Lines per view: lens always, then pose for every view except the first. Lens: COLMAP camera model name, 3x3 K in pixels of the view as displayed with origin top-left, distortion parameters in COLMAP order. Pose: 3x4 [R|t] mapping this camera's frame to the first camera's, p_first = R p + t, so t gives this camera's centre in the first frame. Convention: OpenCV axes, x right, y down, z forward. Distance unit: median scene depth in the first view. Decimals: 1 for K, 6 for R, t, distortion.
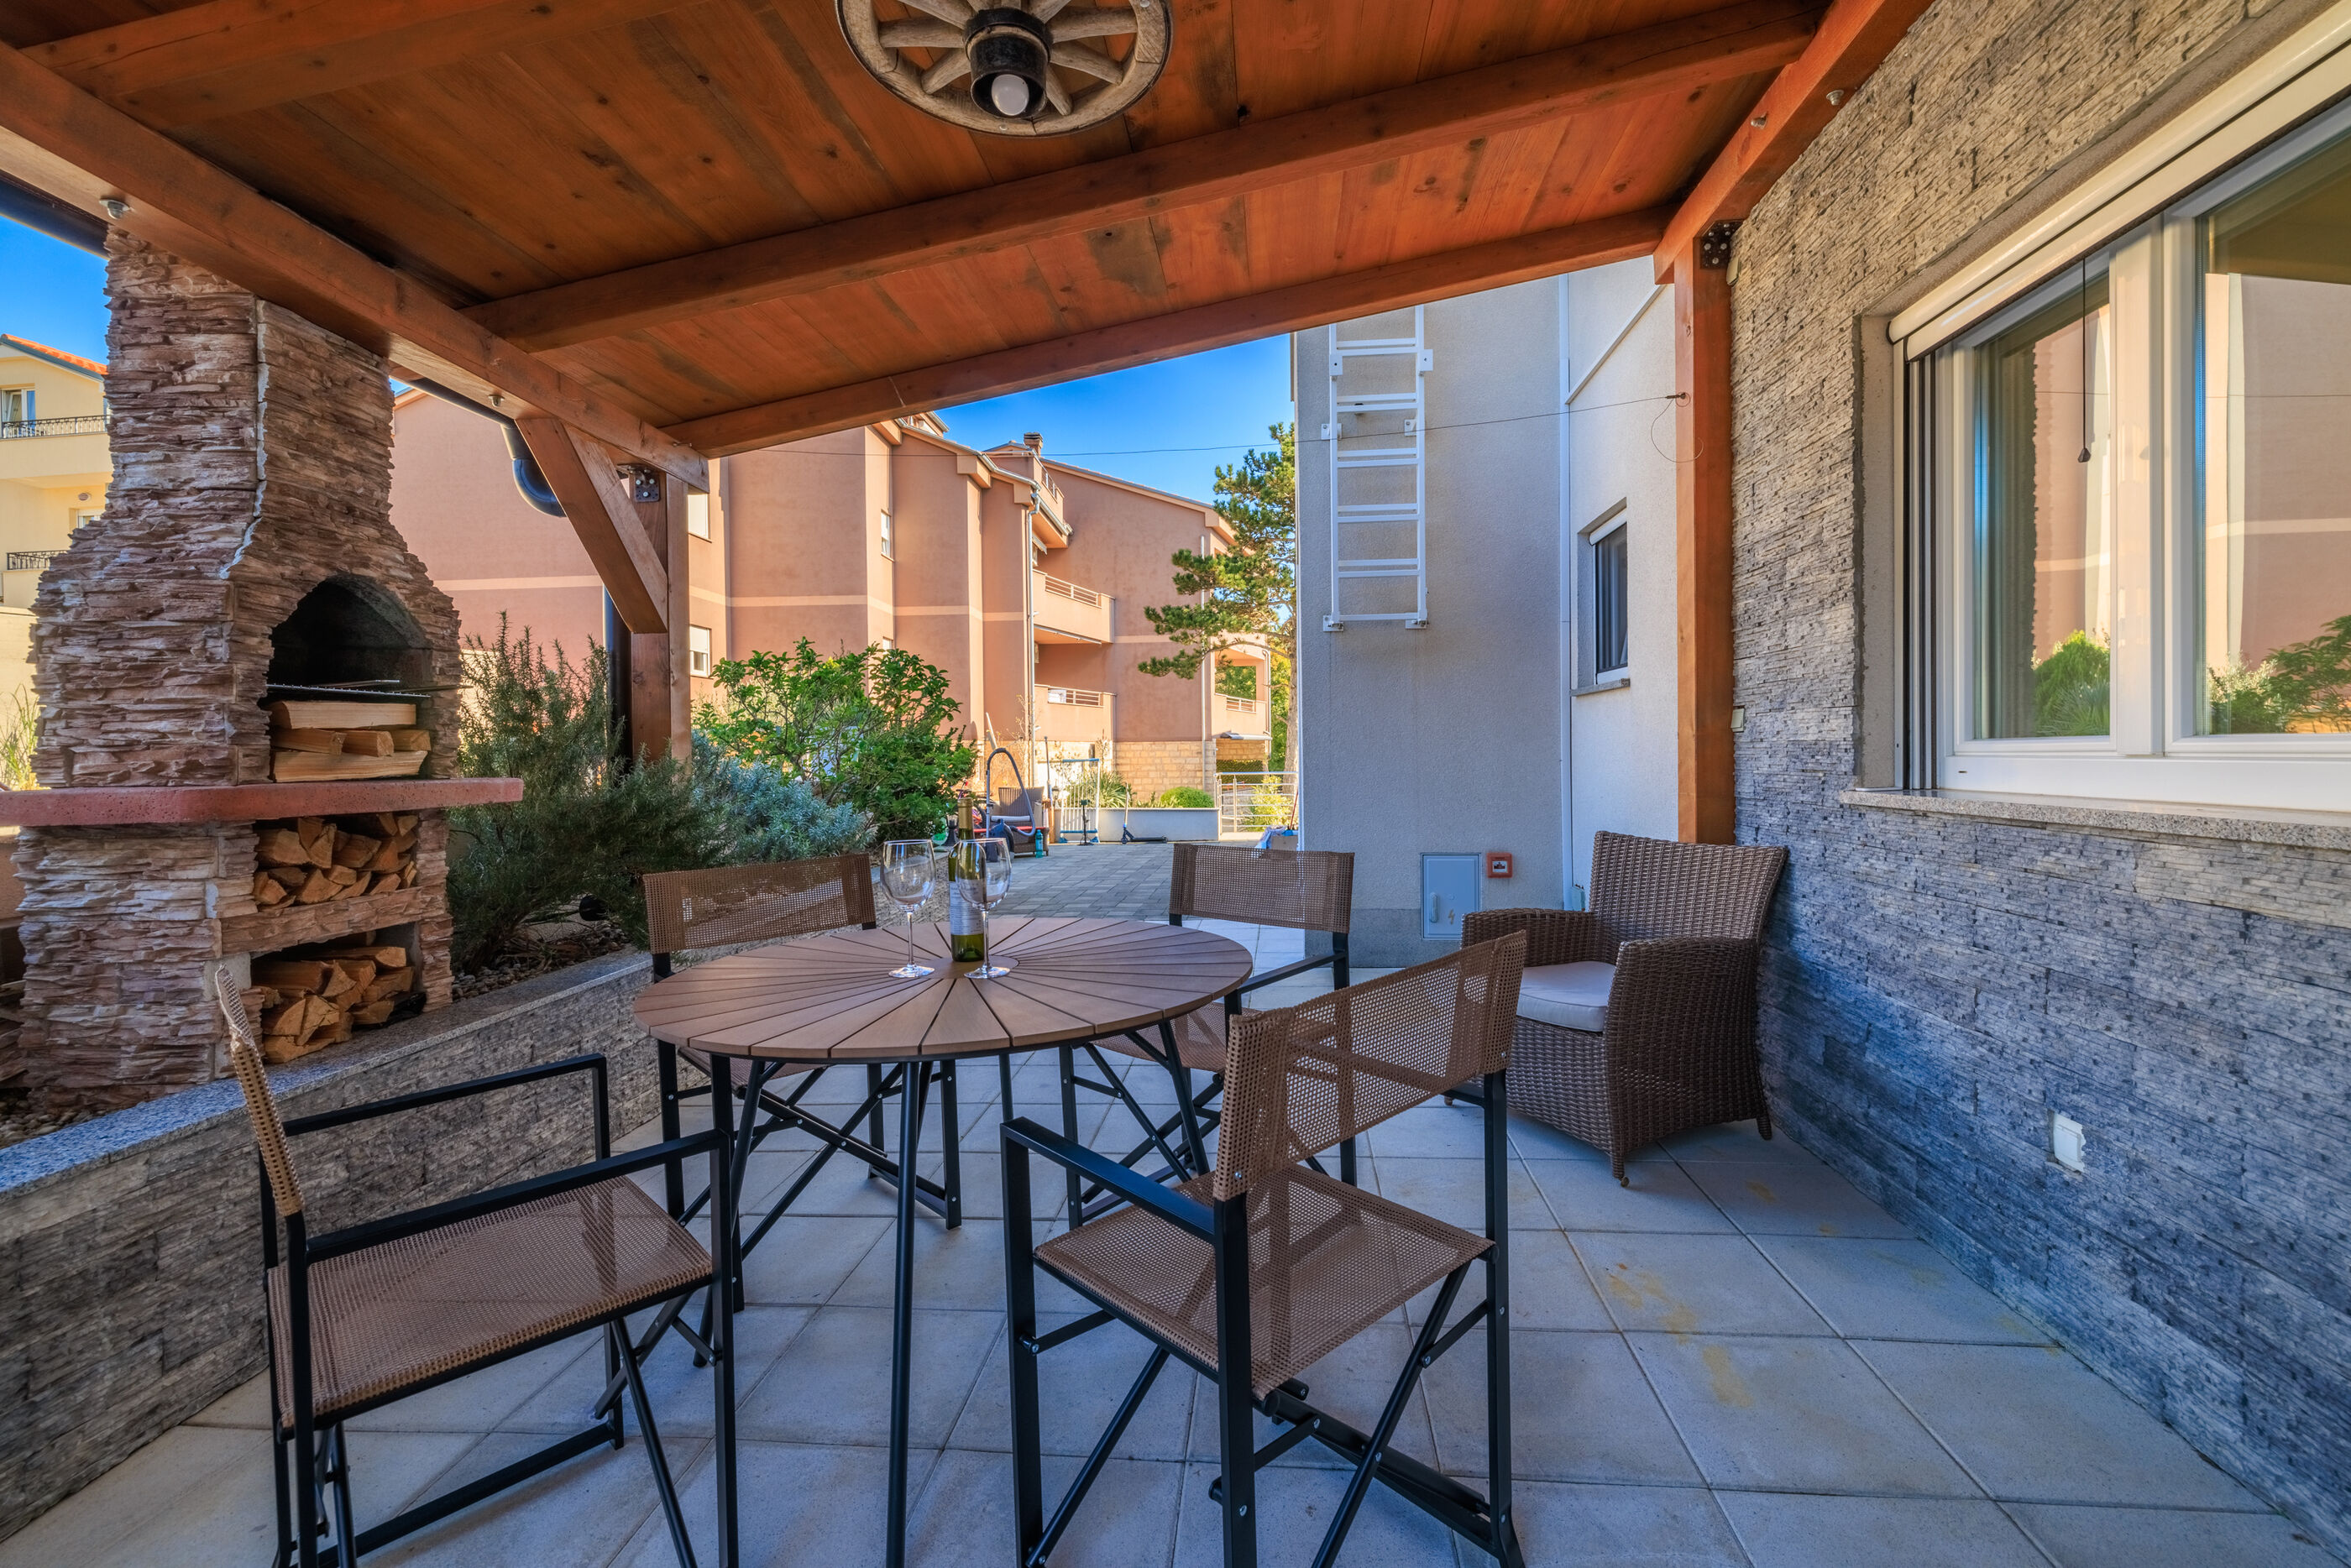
lens RADIAL K [[991.8, 0, 1178.9], [0, 991.8, 774.0], [0, 0, 1]] dist [0.000064, 0.000002]
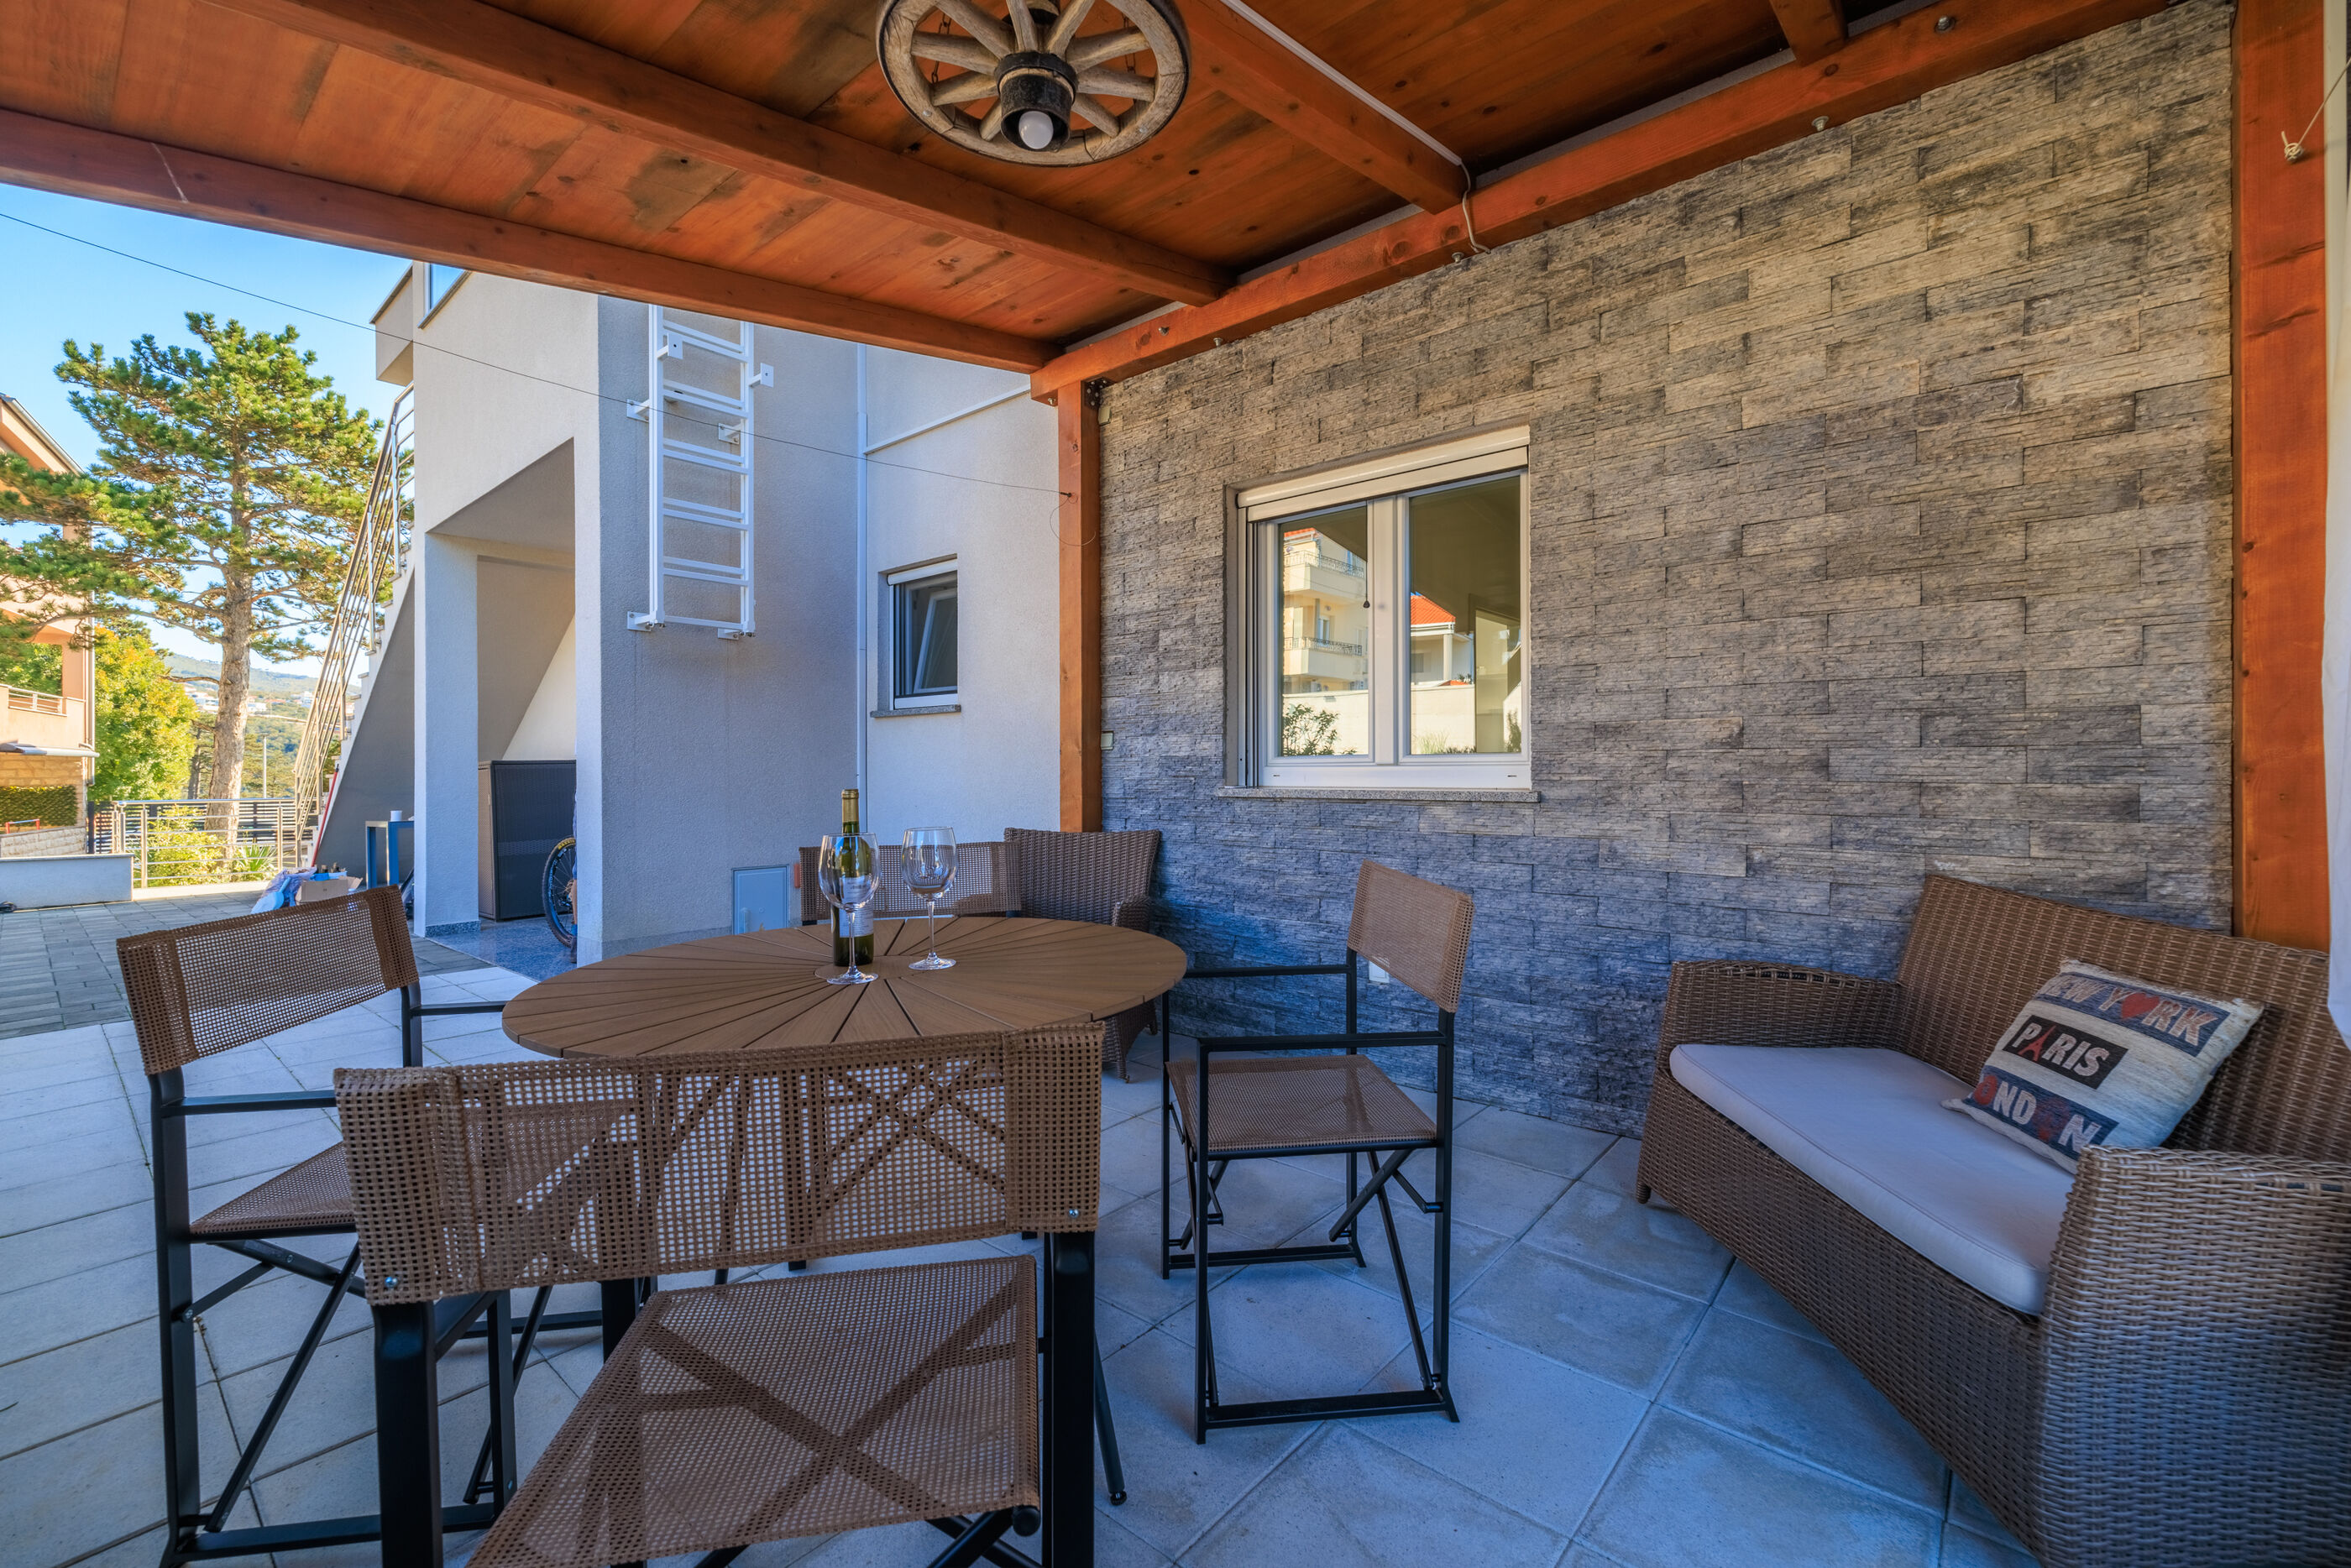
lens RADIAL K [[991.8, 0, 1168.2], [0, 991.8, 785.1], [0, 0, 1]] dist [0.000064, 0.000002]
pose [[0.573759, 0.002737, 0.819019, -0.642187], [0.011997, 0.999859, -0.011747, 0.029529], [-0.818936, 0.016566, 0.573645, 0.179840]]
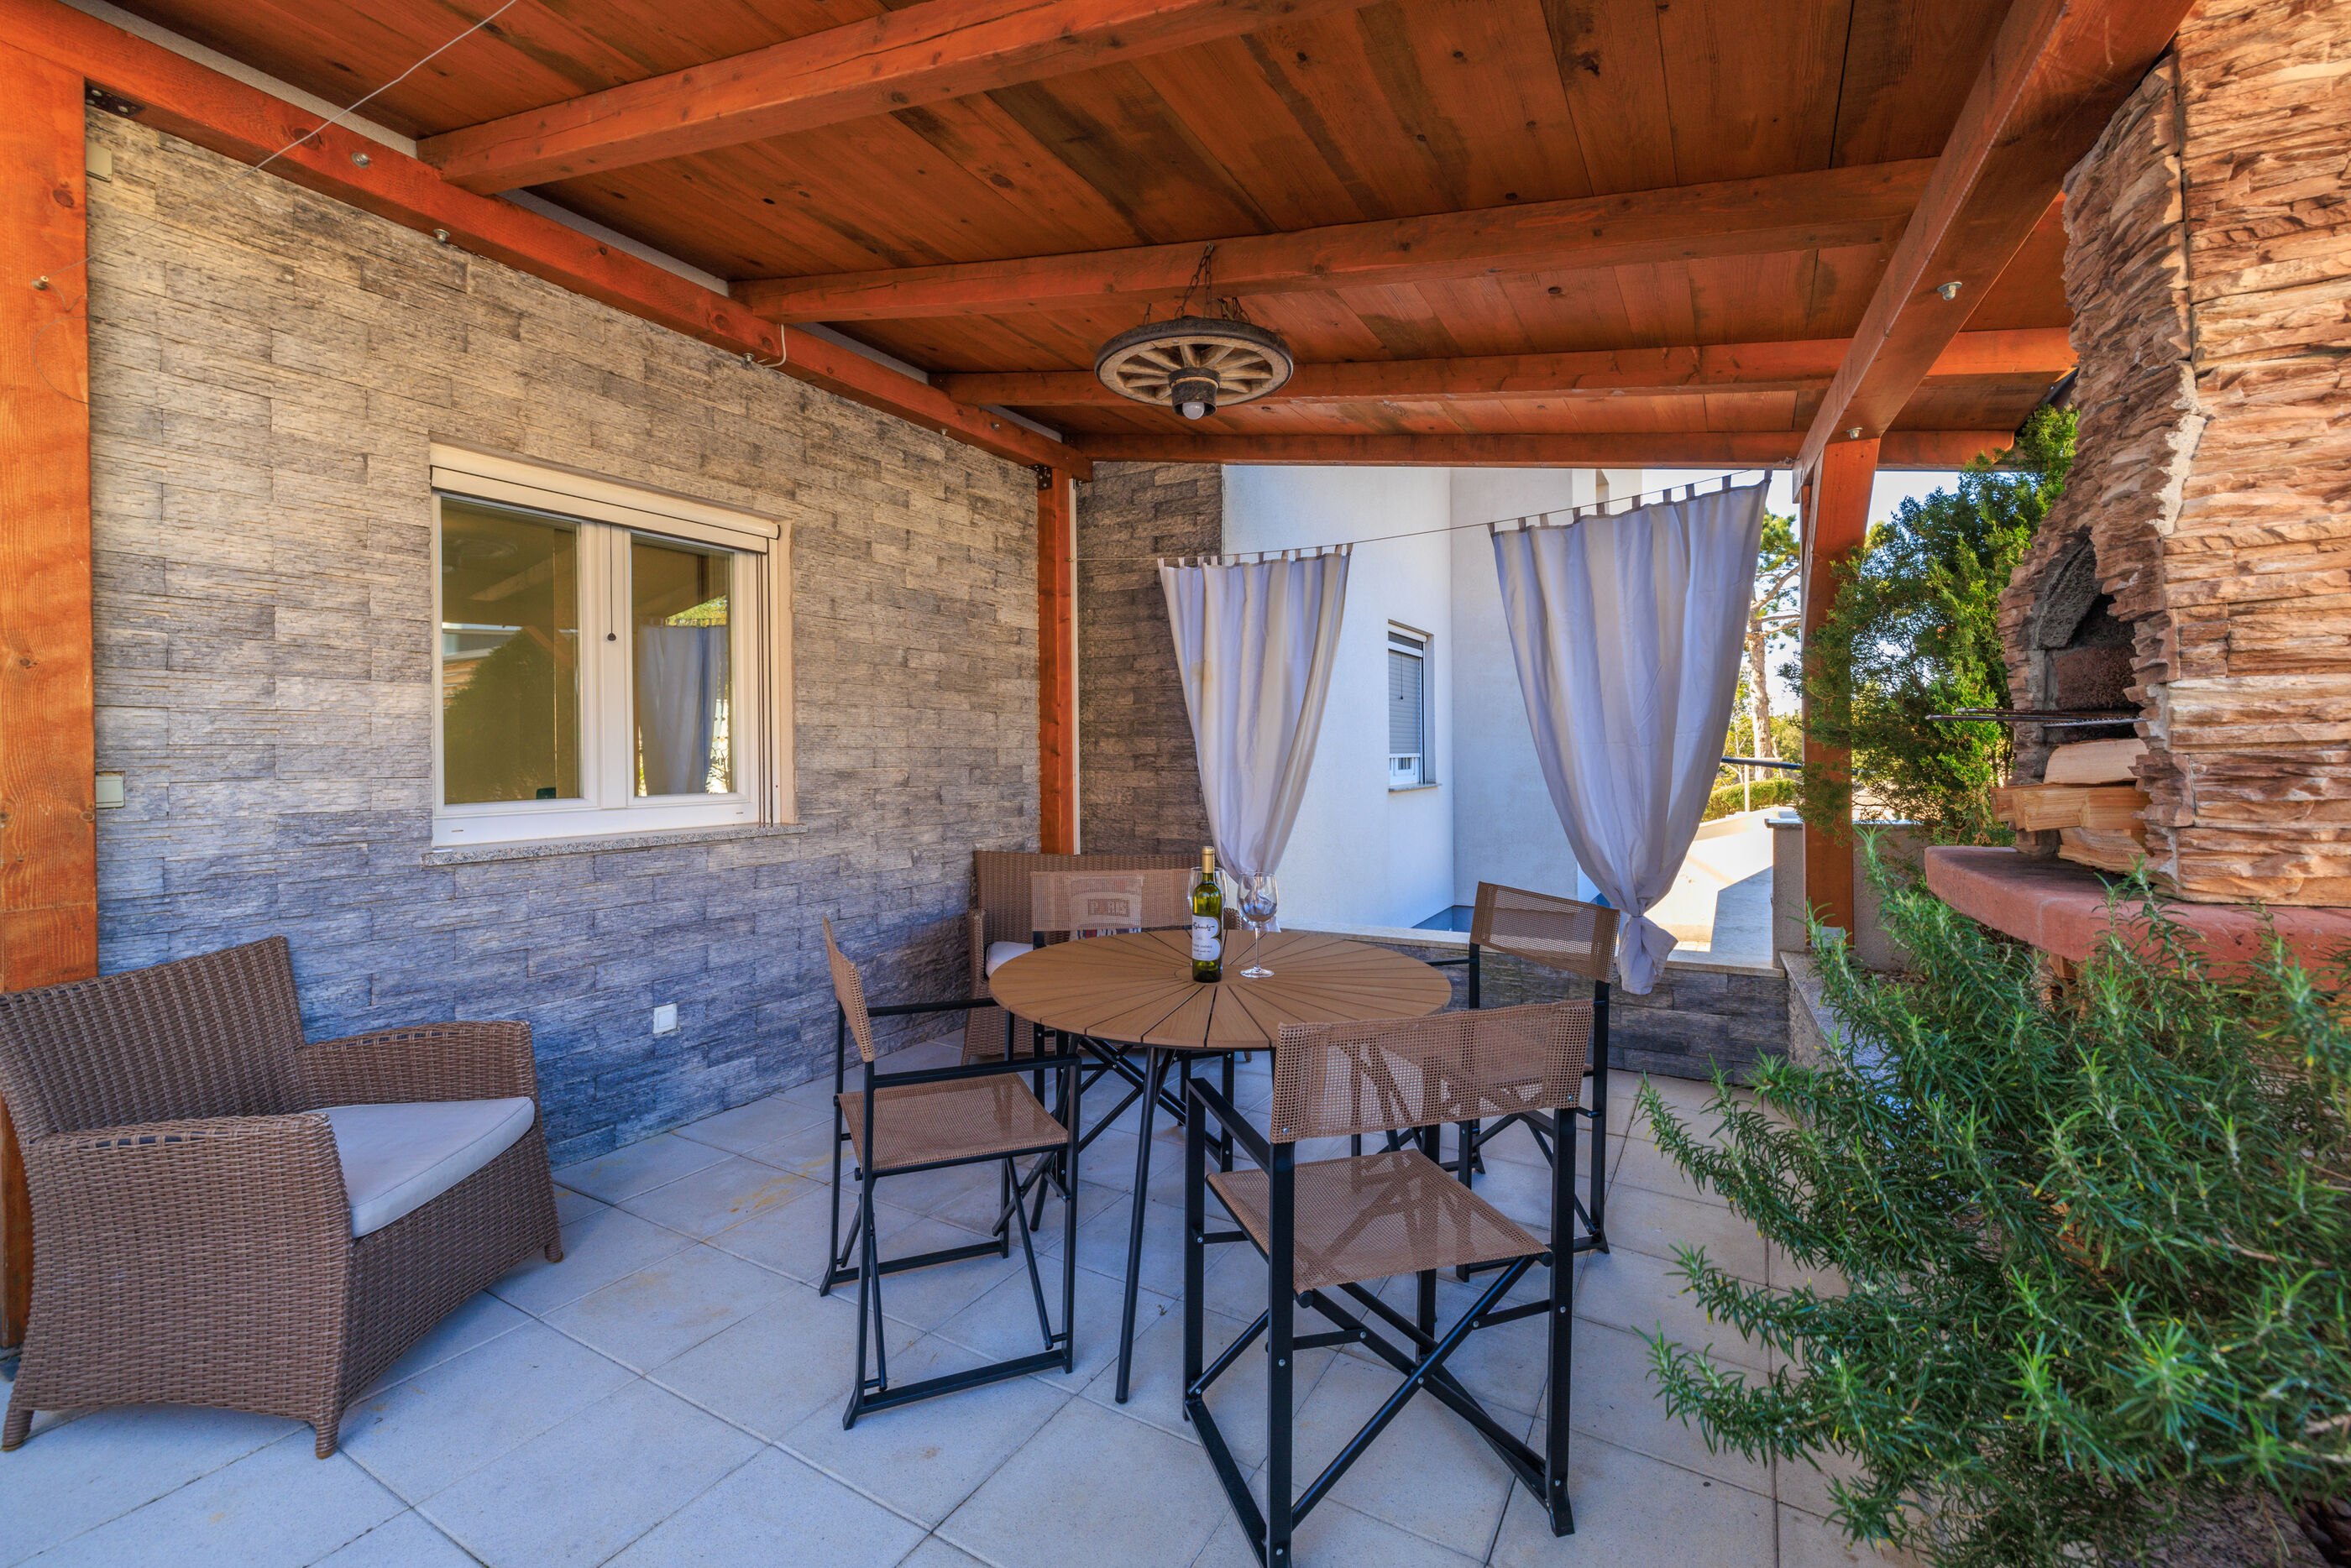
lens RADIAL K [[991.8, 0, 1193.7], [0, 991.8, 766.6], [0, 0, 1]] dist [0.000064, 0.000002]
pose [[-0.916916, 0.015096, 0.398794, -0.545296], [0.029303, 0.999134, 0.029552, -0.088349], [-0.398002, 0.038783, -0.916564, 1.678459]]
